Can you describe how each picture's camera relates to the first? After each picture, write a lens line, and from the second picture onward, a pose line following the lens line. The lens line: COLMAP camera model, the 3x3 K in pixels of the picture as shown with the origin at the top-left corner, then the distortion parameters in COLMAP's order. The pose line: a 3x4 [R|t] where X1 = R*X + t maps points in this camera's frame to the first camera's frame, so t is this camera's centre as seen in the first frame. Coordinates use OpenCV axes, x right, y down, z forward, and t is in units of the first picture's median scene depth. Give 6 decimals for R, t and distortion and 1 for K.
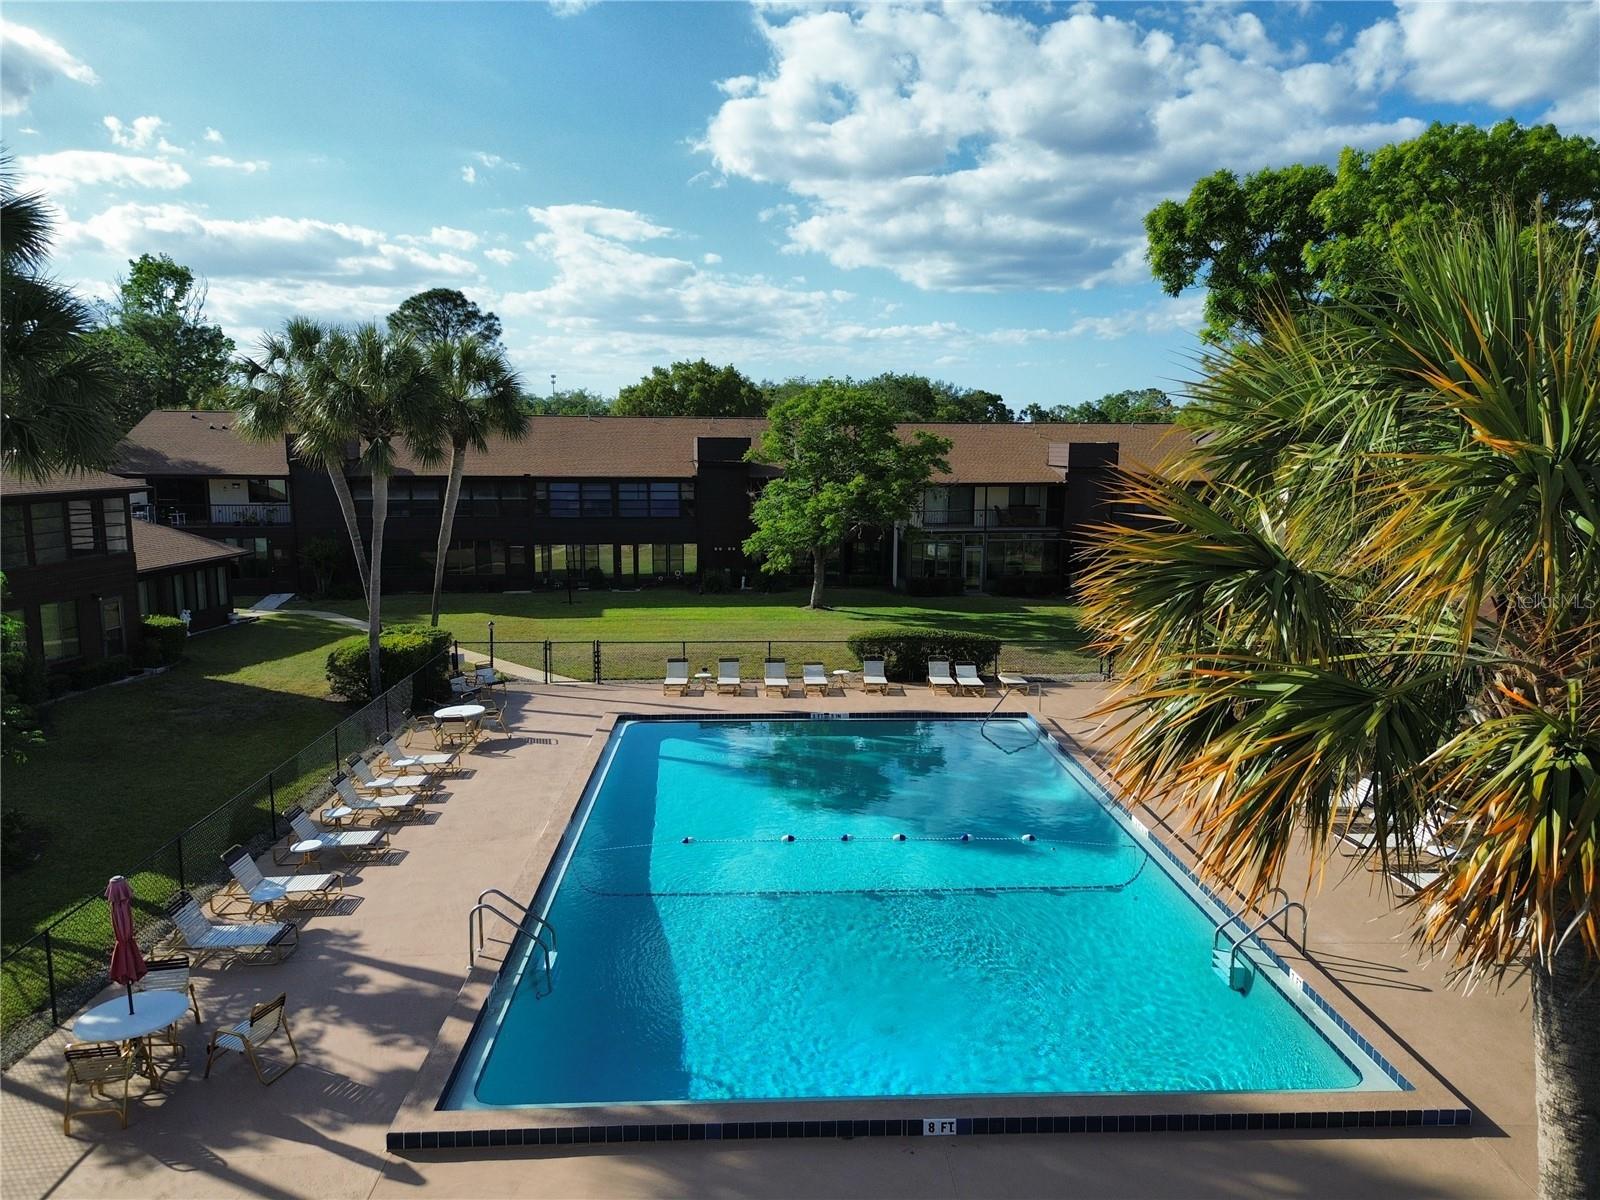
lens RADIAL K [[1114.1, 0, 800.0], [0, 1114.1, 600.0], [0, 0, 1]] dist [0.078892, -0.098749]
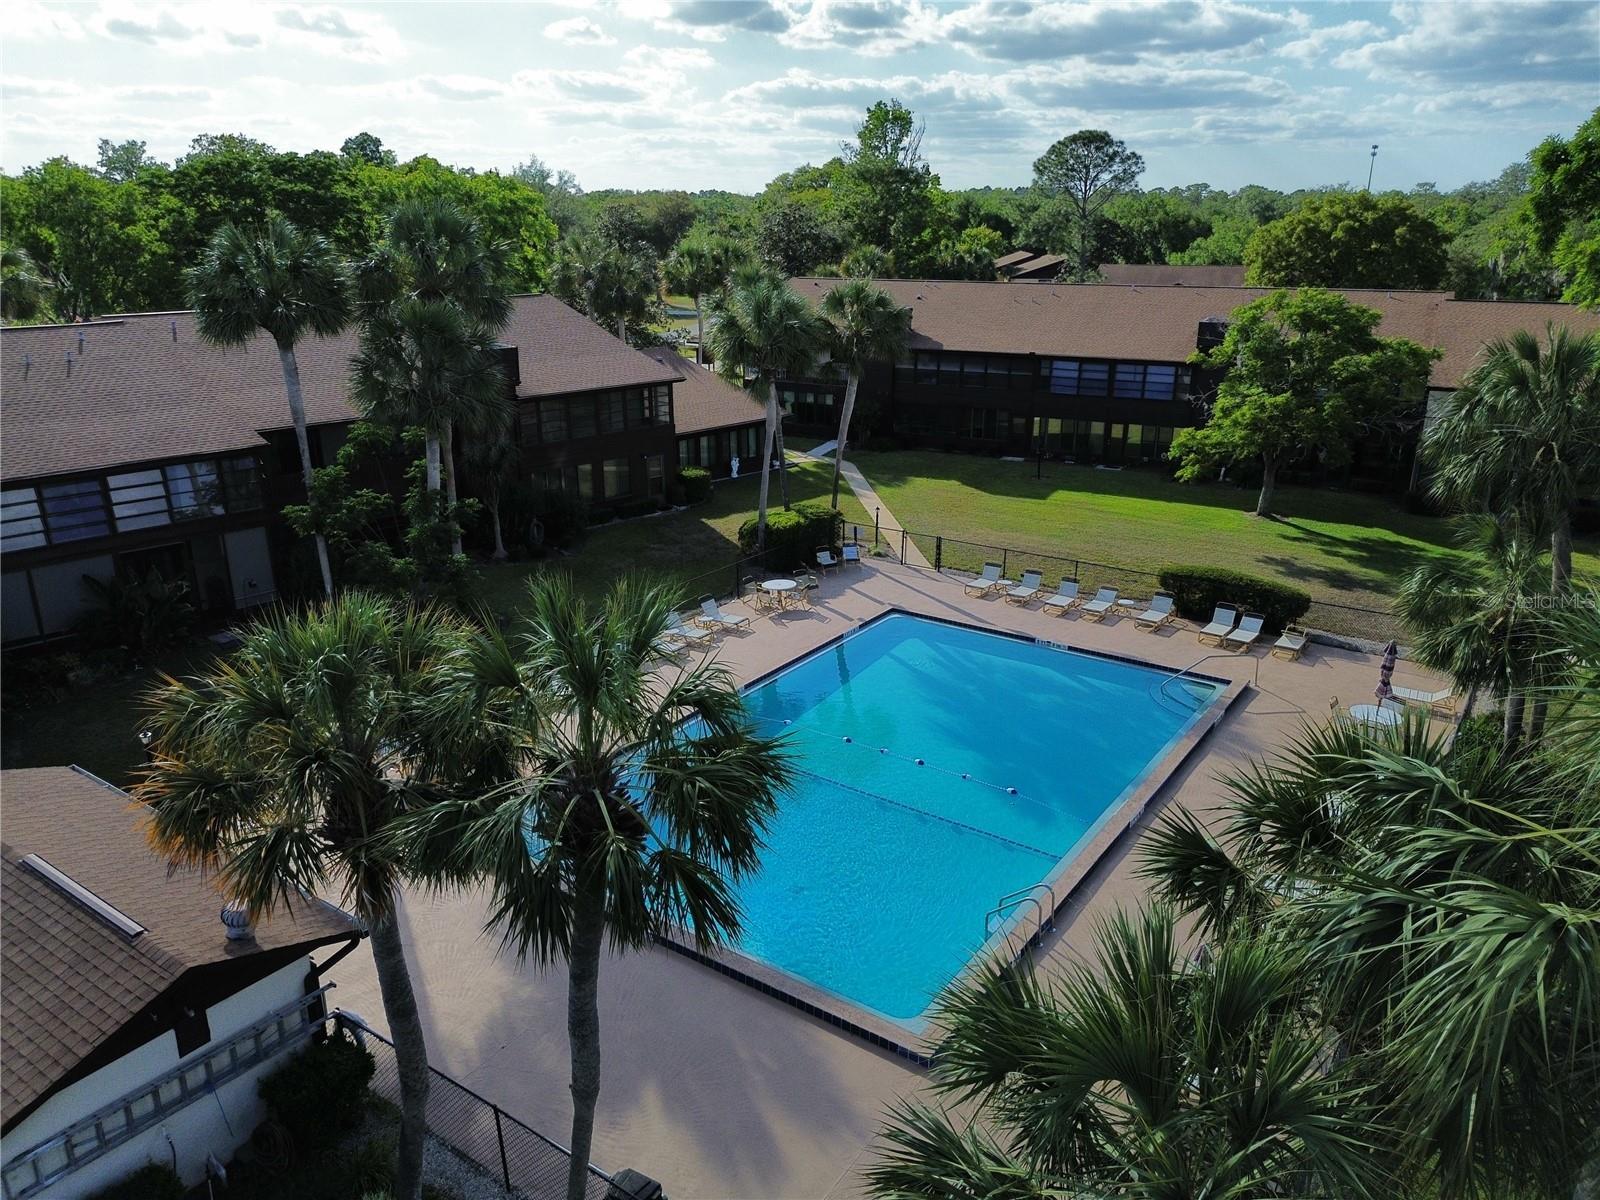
lens RADIAL K [[1114.1, 0, 800.0], [0, 1114.1, 600.0], [0, 0, 1]] dist [0.078892, -0.098749]
pose [[0.785073, 0.193910, -0.588269, 0.317607], [-0.081764, 0.973866, 0.211896, -0.105374], [0.613984, -0.118254, 0.780410, -0.031609]]
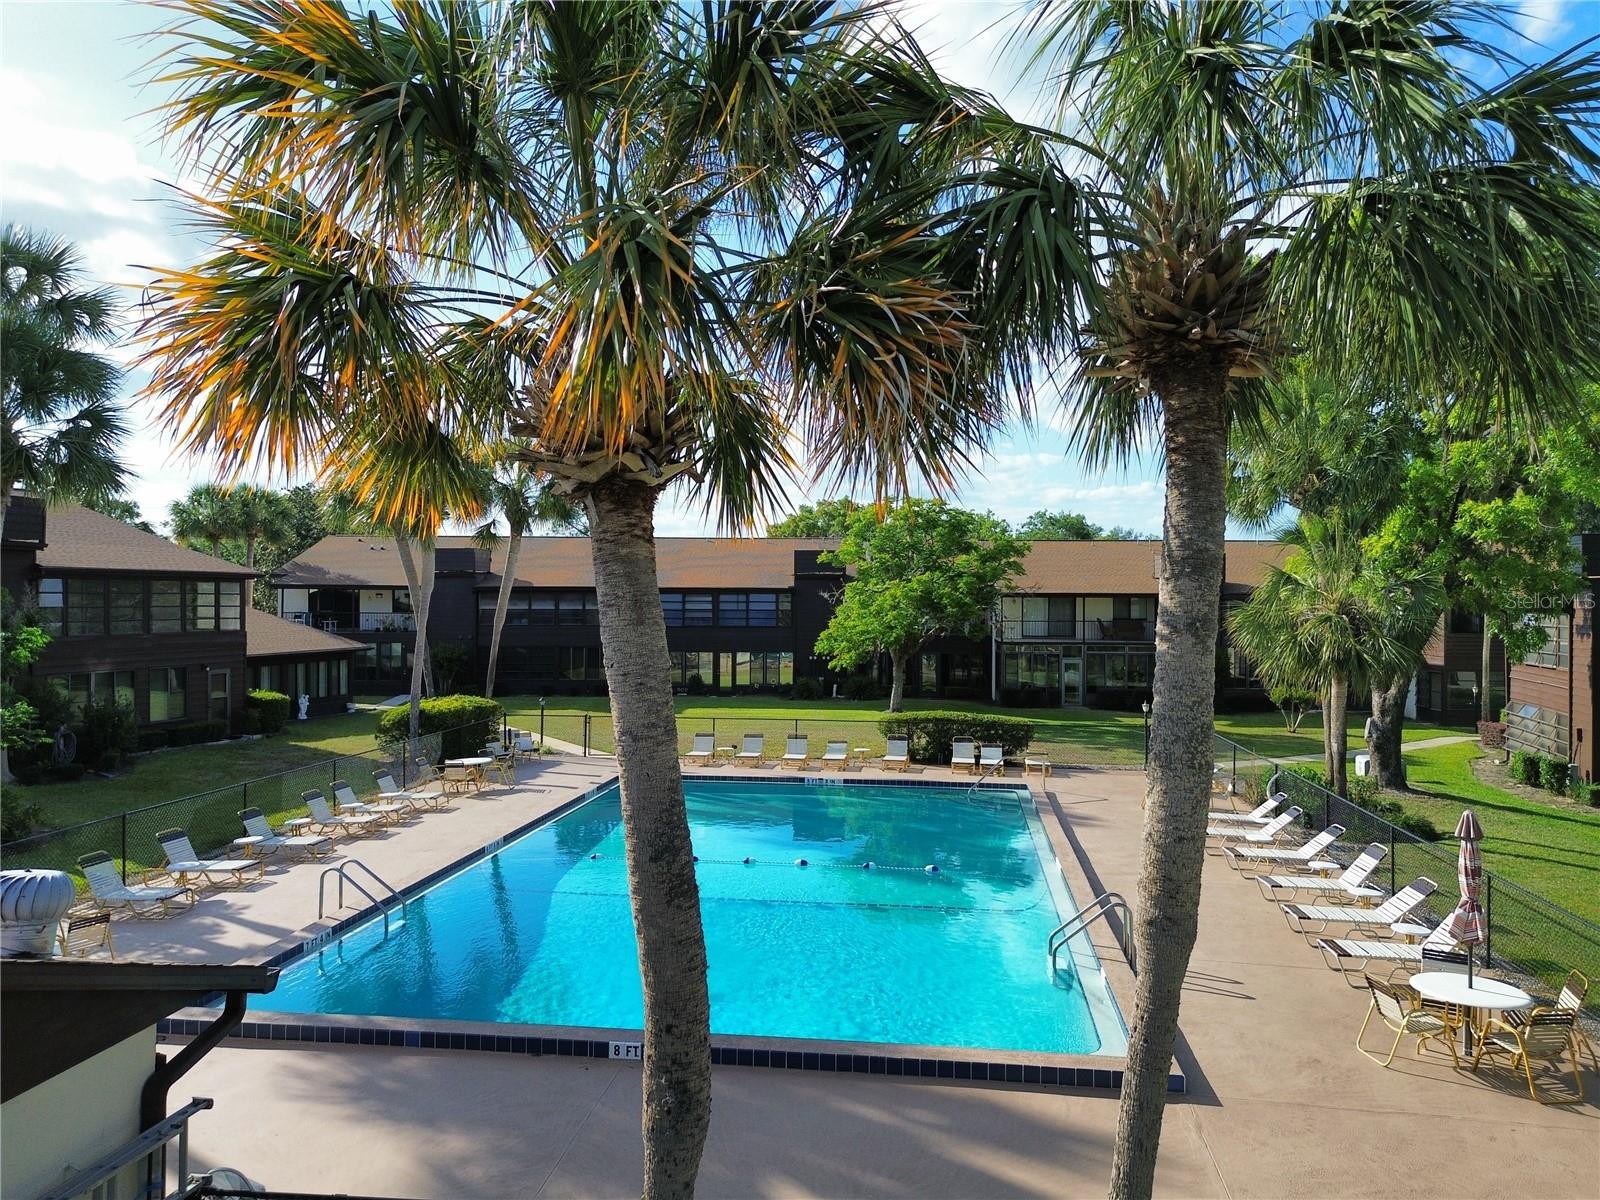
lens RADIAL K [[1120.2, 0, 812.7], [0, 1120.2, 582.5], [0, 0, 1]] dist [0.006791, 0.000785]
pose [[0.985425, -0.005677, -0.170014, 0.121152], [-0.021203, 0.987550, -0.155868, 0.054443], [0.168782, 0.157201, 0.973037, -0.002719]]
